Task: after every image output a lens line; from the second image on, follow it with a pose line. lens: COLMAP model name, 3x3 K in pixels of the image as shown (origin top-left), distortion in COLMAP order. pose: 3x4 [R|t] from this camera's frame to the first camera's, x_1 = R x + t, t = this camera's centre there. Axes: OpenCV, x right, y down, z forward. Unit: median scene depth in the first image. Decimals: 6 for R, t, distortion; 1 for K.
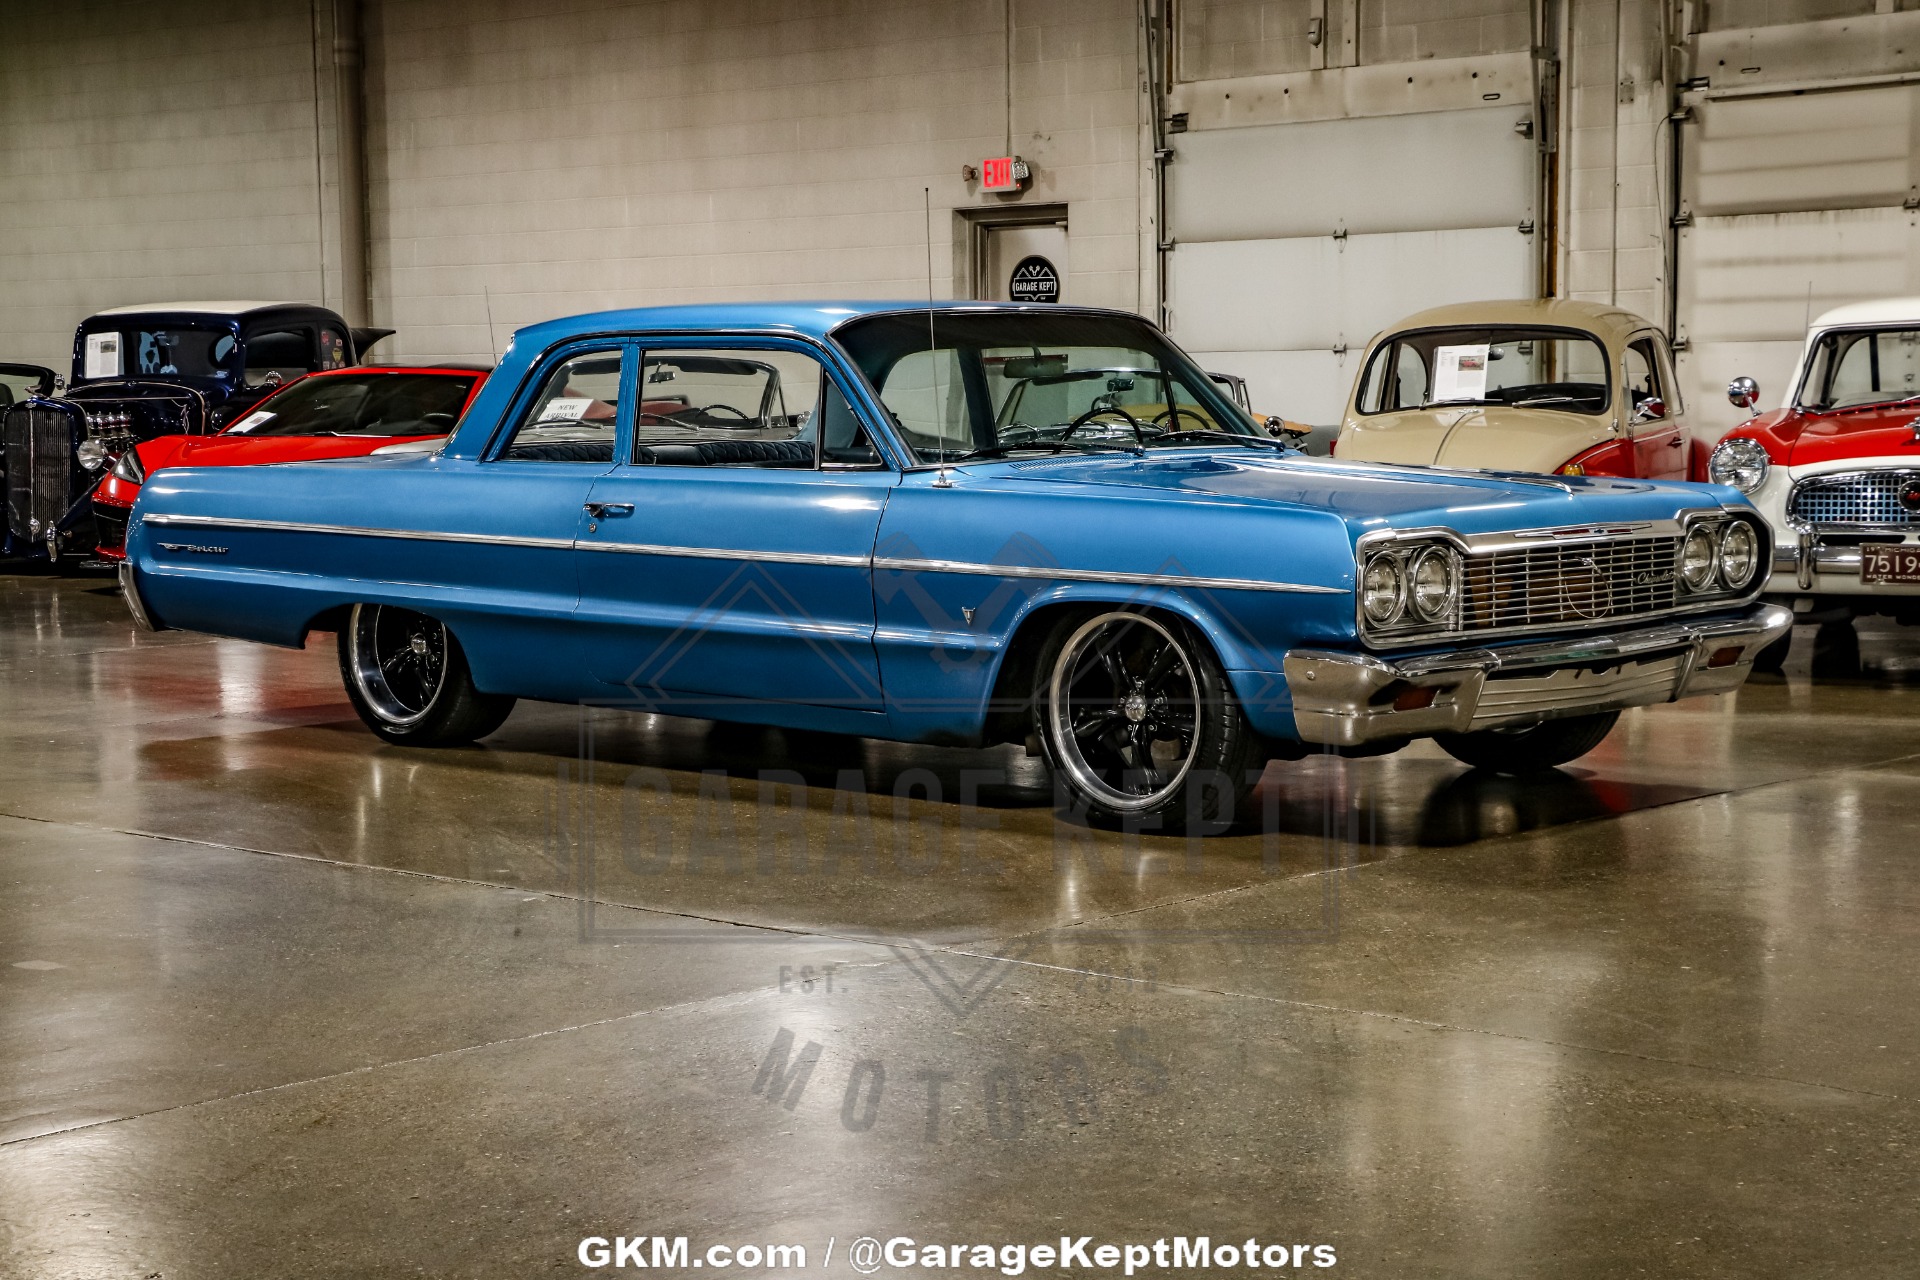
lens RADIAL K [[3269.8, 0, 960.0], [0, 3269.8, 640.0], [0, 0, 1]] dist [0.149529, 0.397319]
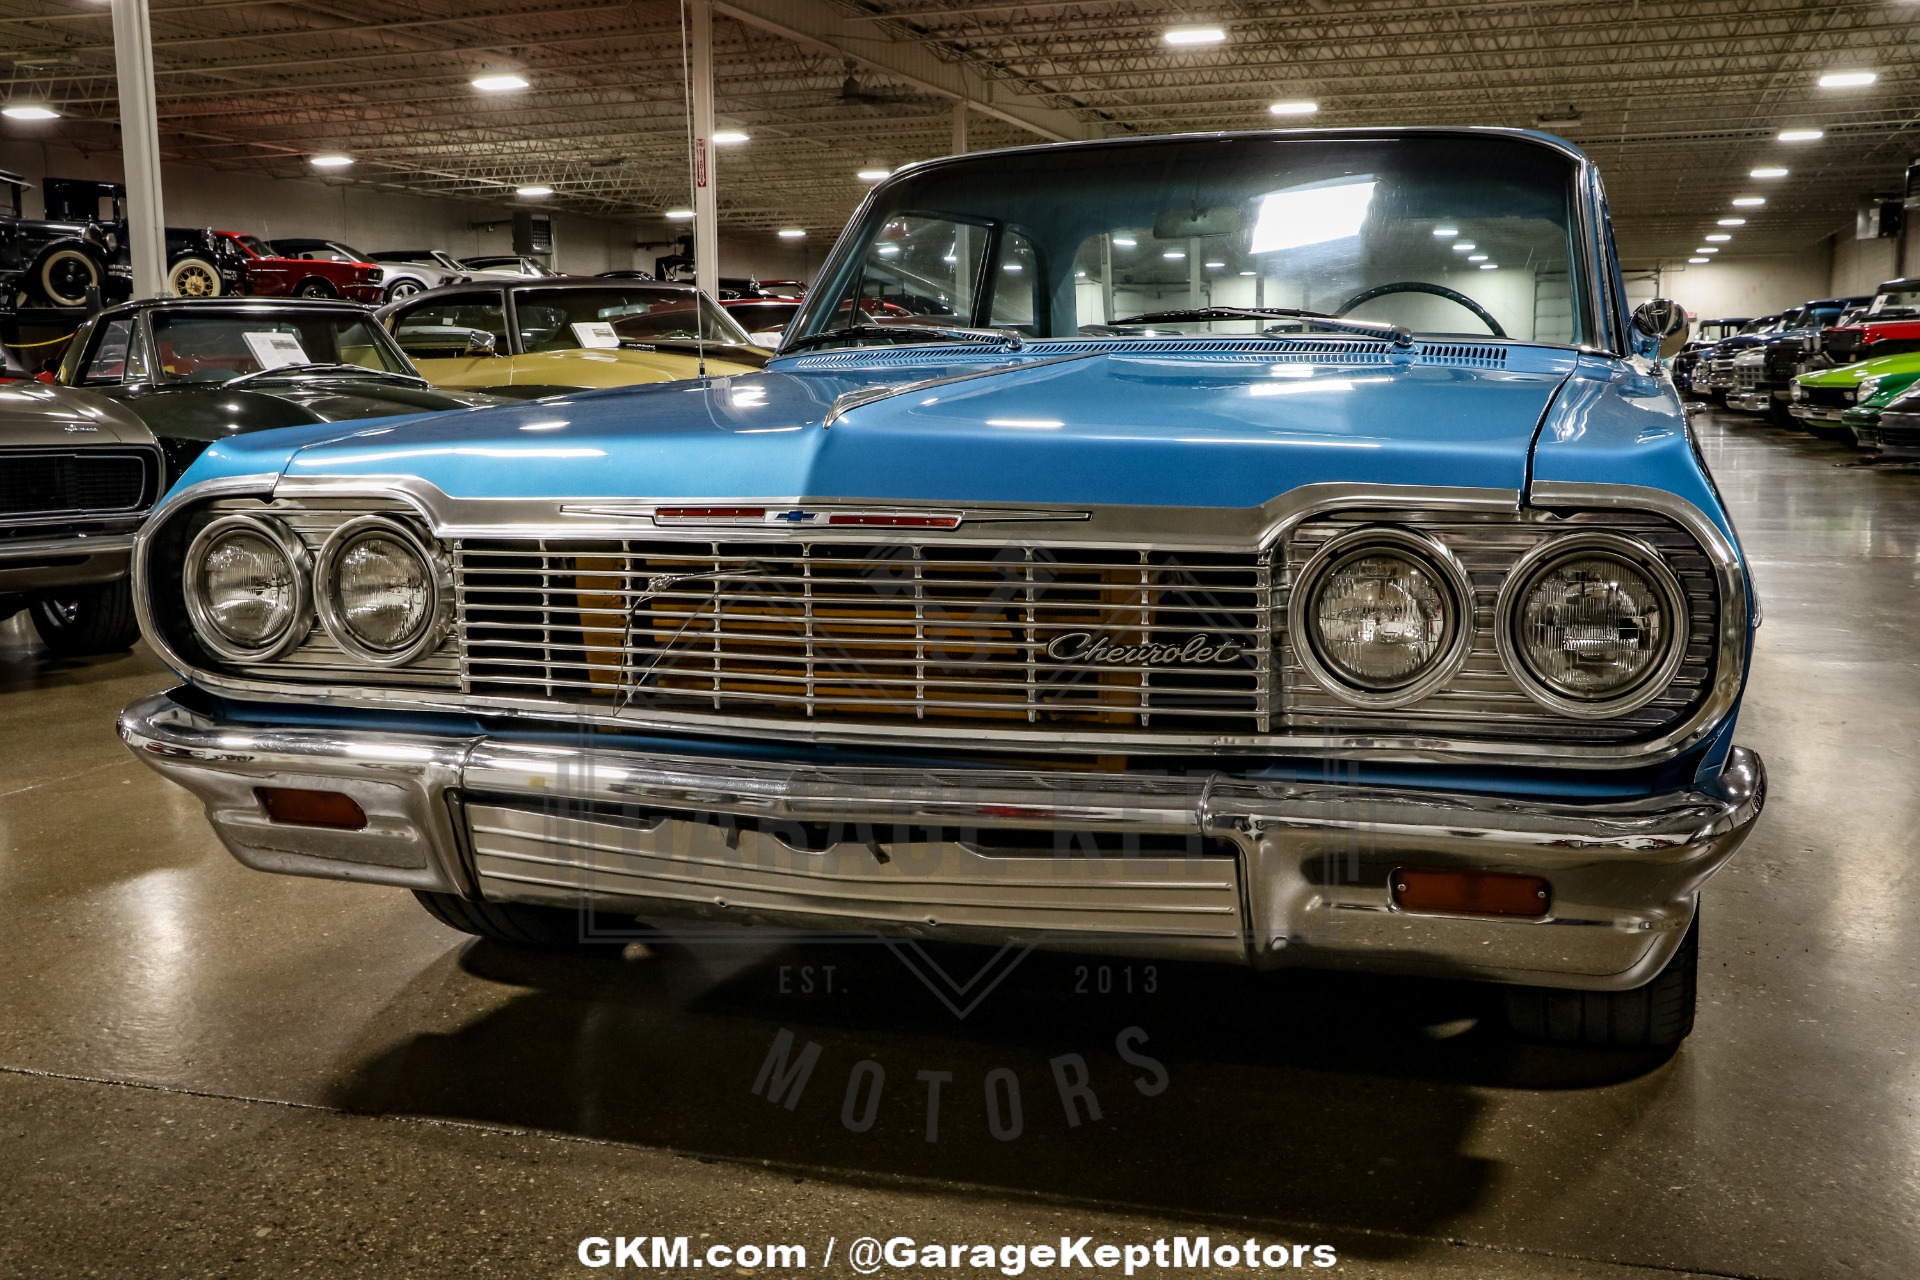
lens RADIAL K [[1928.0, 0, 960.0], [0, 1928.0, 640.0], [0, 0, 1]] dist [-0.079692, 0.195344]
pose [[0.403480, 0.131981, -0.905420, 0.214008], [-0.065375, 0.991172, 0.115348, -0.023629], [0.912650, 0.012651, 0.408546, 0.460909]]
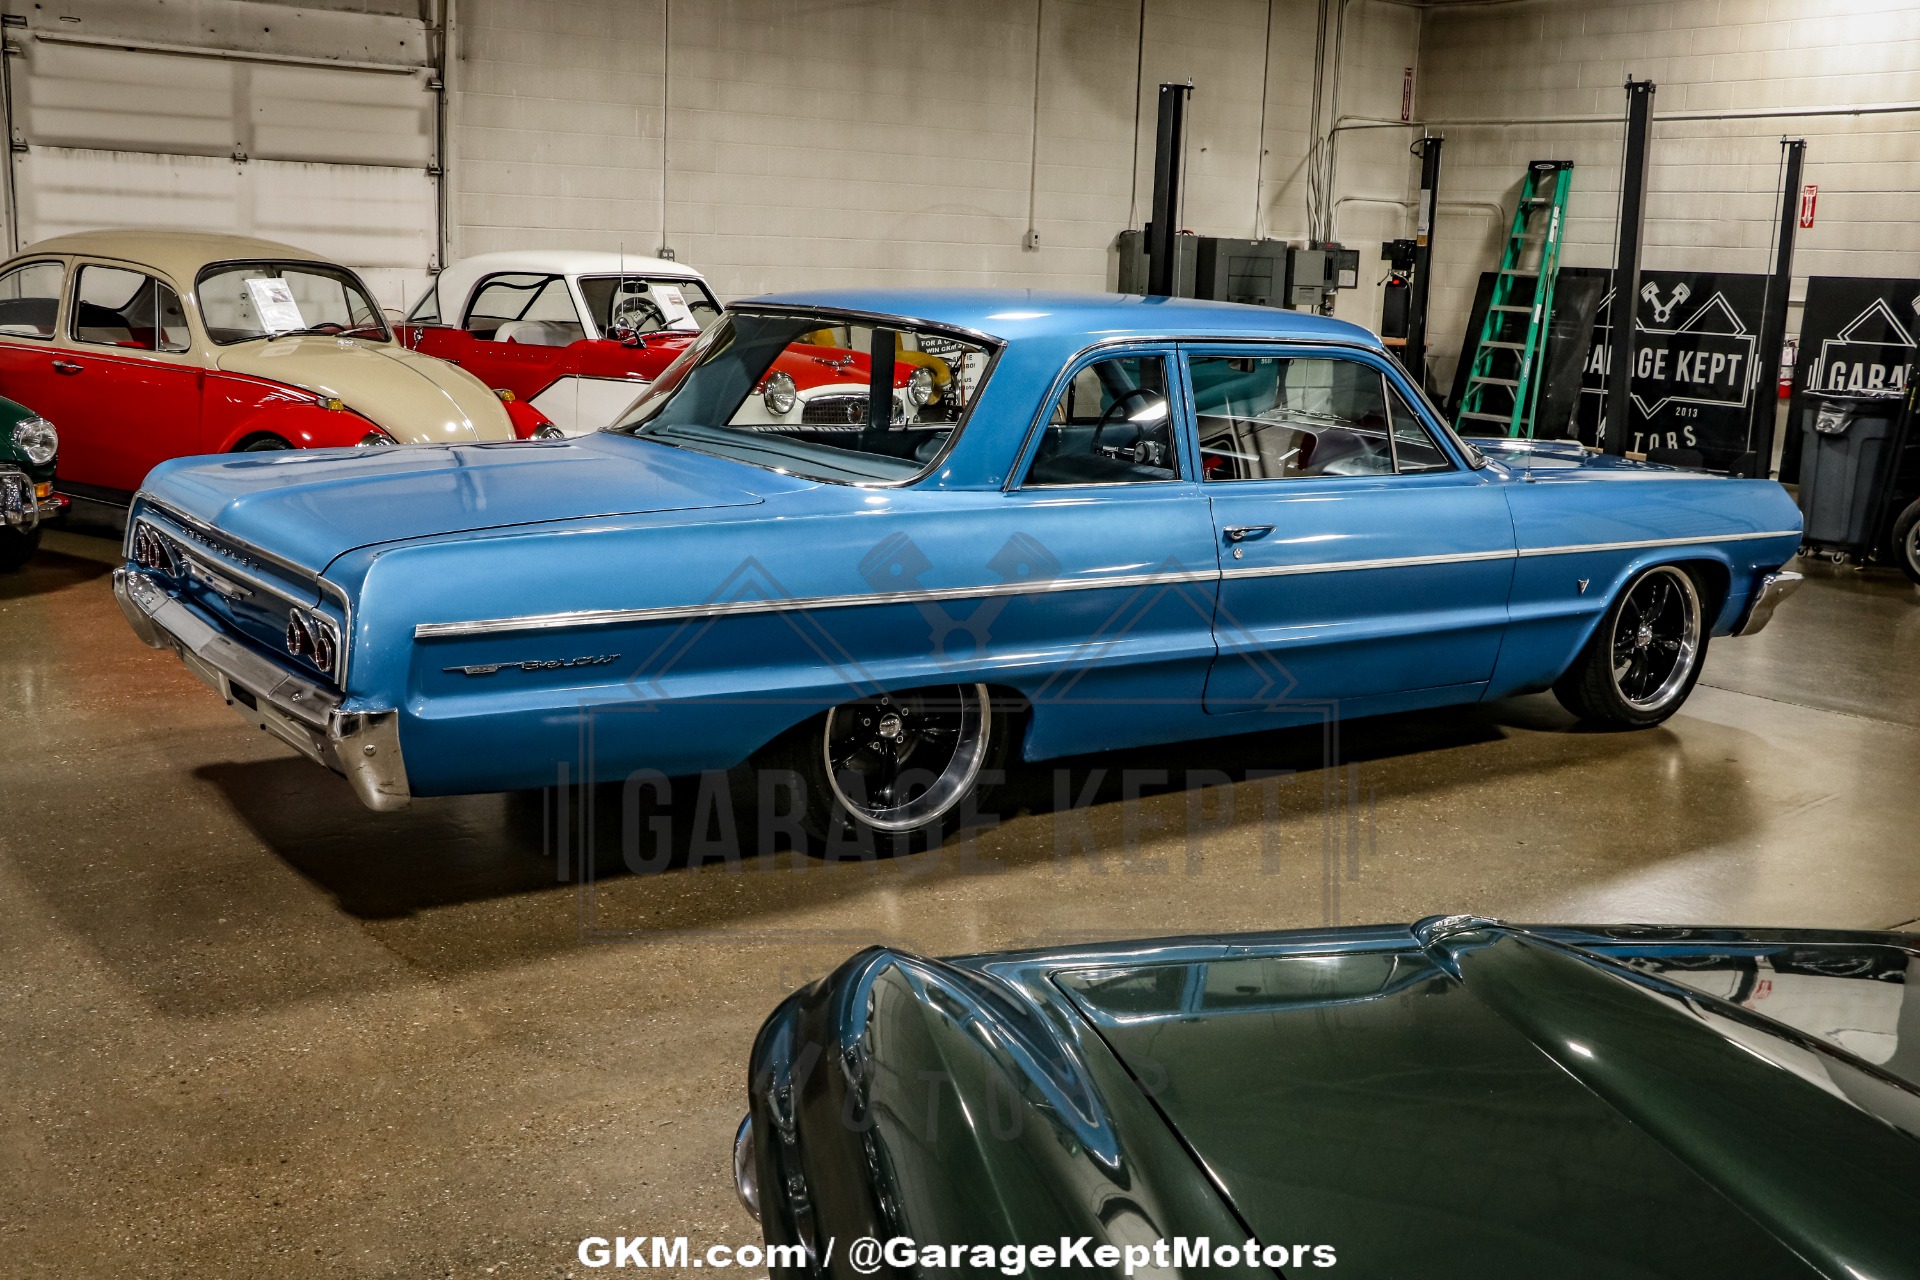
lens RADIAL K [[1987.5, 0, 960.0], [0, 1987.5, 640.0], [0, 0, 1]] dist [-0.117446, 0.287574]
pose [[0.192451, -0.173697, 0.965812, -0.387602], [0.039777, 0.984782, 0.169183, -0.062253], [-0.980500, 0.005858, 0.196431, 0.556064]]
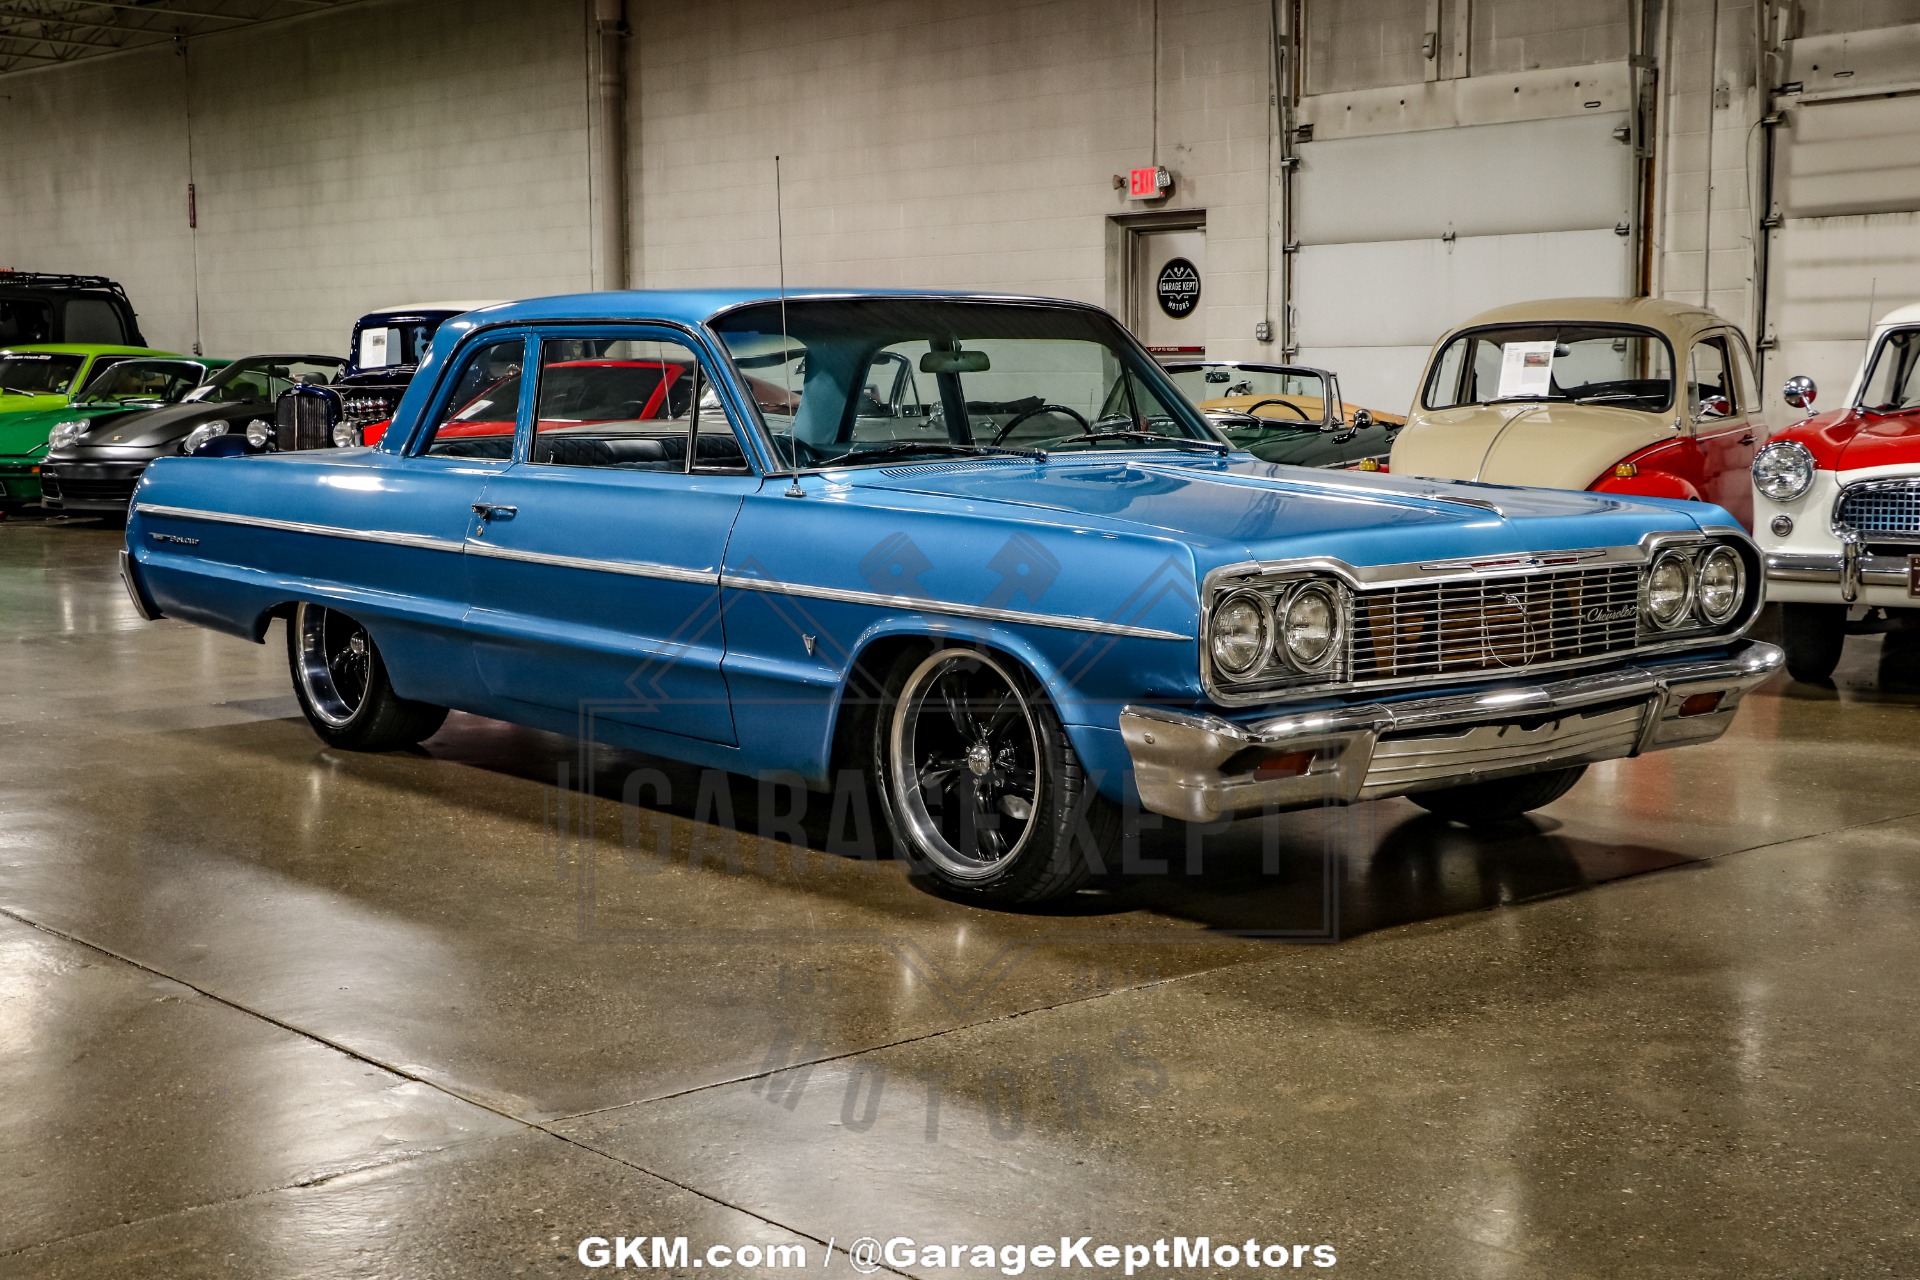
lens RADIAL K [[2581.0, 0, 960.0], [0, 2581.0, 640.0], [0, 0, 1]] dist [-0.010613, 0.436664]
pose [[0.993015, 0.018240, -0.116570, 0.063299], [-0.015274, 0.999538, 0.026289, -0.014145], [0.116995, -0.024325, 0.992835, 0.164150]]
